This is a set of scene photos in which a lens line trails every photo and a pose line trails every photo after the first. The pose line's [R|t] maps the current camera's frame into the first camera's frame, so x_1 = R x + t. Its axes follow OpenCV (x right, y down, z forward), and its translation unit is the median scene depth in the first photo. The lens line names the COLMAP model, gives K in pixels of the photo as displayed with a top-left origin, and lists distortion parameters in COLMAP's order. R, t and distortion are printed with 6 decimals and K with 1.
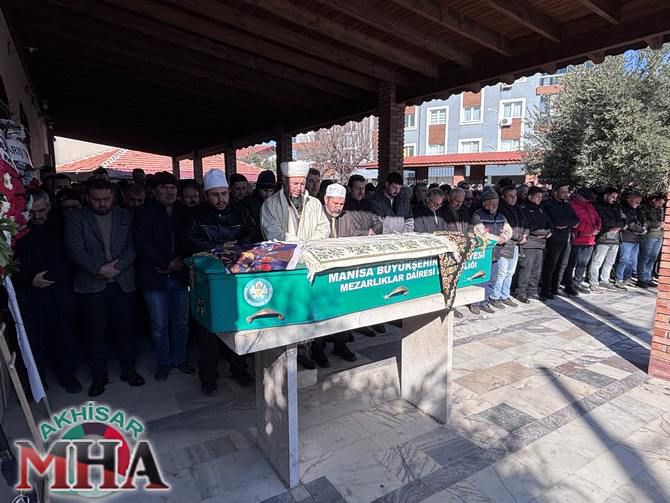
lens RADIAL K [[413.4, 0, 333.5], [0, 413.4, 246.8], [0, 0, 1]] dist [0.022166, -0.028973]
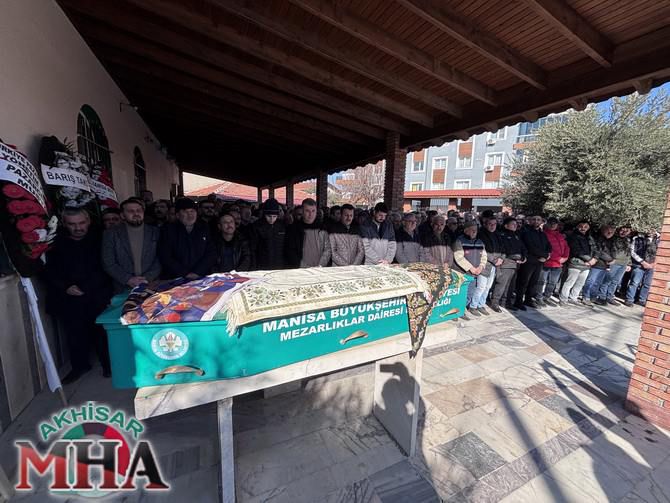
lens RADIAL K [[268.7, 0, 333.9], [0, 268.7, 249.1], [0, 0, 1]] dist [0.000284, -0.001068]
pose [[0.991772, 0.049147, -0.118208, 0.114512], [-0.048633, 0.998791, 0.007232, -0.058428], [0.118420, -0.001424, 0.992963, 0.272358]]
